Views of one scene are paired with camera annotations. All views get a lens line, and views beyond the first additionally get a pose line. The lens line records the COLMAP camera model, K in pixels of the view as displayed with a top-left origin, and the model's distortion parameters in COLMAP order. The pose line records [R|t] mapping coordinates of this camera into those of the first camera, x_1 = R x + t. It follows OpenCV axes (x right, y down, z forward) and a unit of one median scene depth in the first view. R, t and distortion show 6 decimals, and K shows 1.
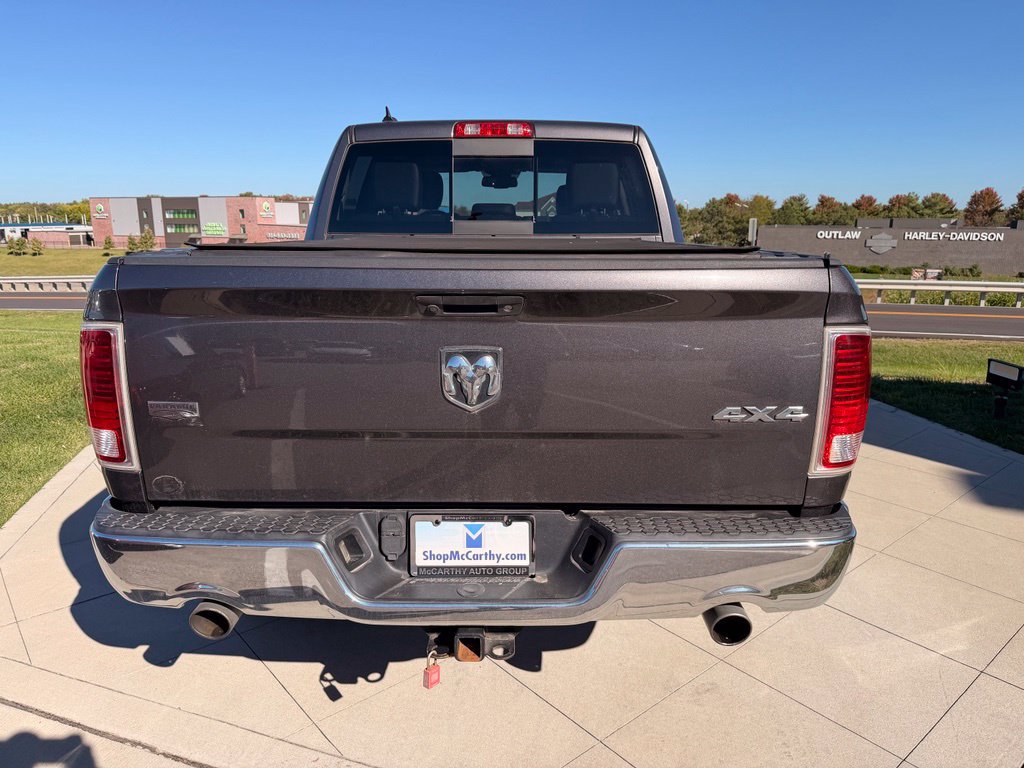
lens RADIAL K [[723.6, 0, 509.6], [0, 723.6, 378.9], [0, 0, 1]] dist [0.049876, -0.052885]
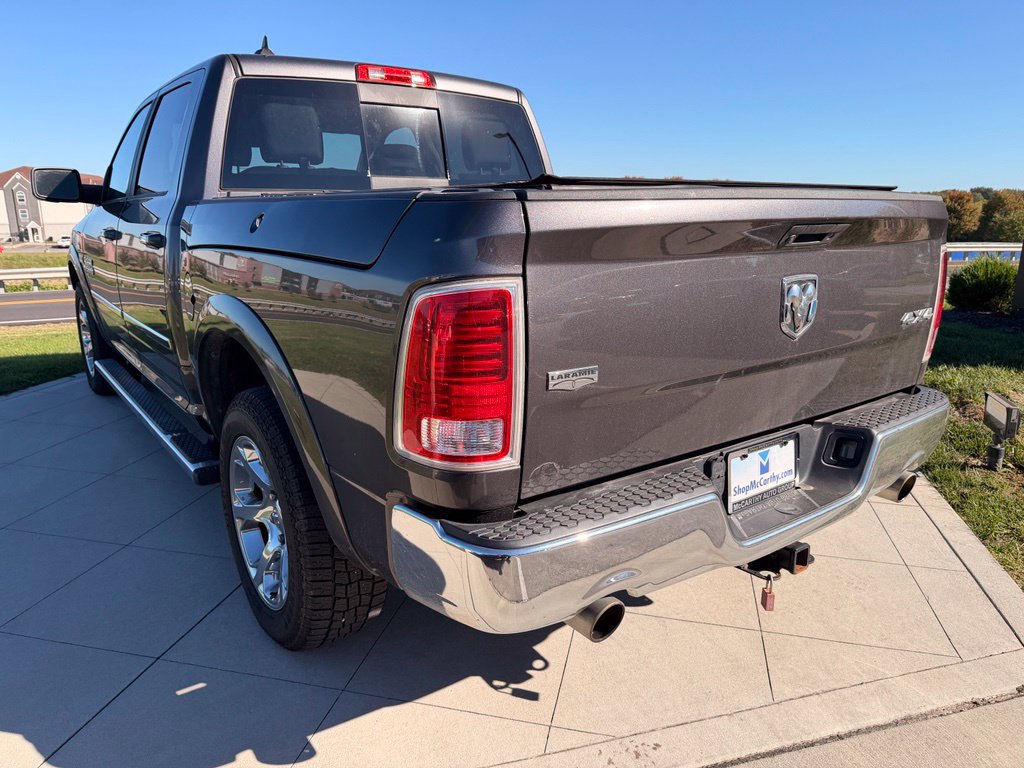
lens RADIAL K [[723.6, 0, 504.8], [0, 723.6, 386.8], [0, 0, 1]] dist [0.049876, -0.052885]
pose [[0.804133, -0.149972, 0.575220, -0.734092], [0.132458, 0.988529, 0.072560, -0.013351], [-0.579504, 0.017844, 0.814774, 0.280581]]
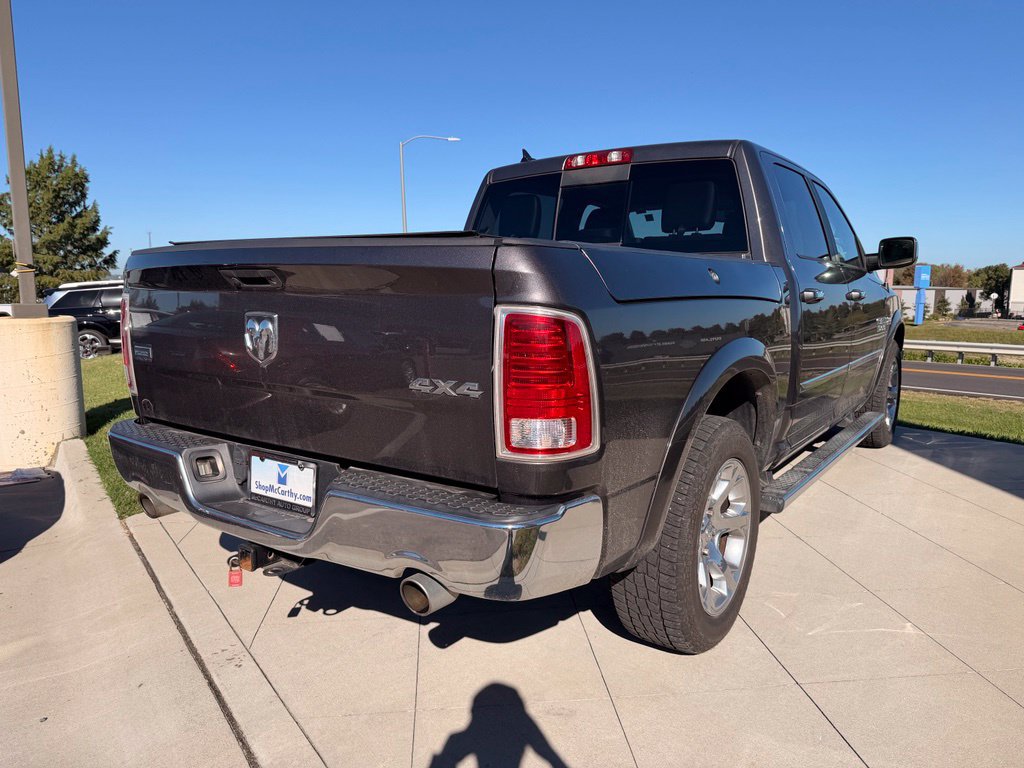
lens RADIAL K [[723.6, 0, 515.3], [0, 723.6, 383.7], [0, 0, 1]] dist [0.049876, -0.052885]
pose [[0.822786, 0.080541, -0.562616, 0.736967], [-0.124898, 0.991333, -0.040741, 0.052305], [0.554458, 0.103791, 0.825714, 0.153554]]
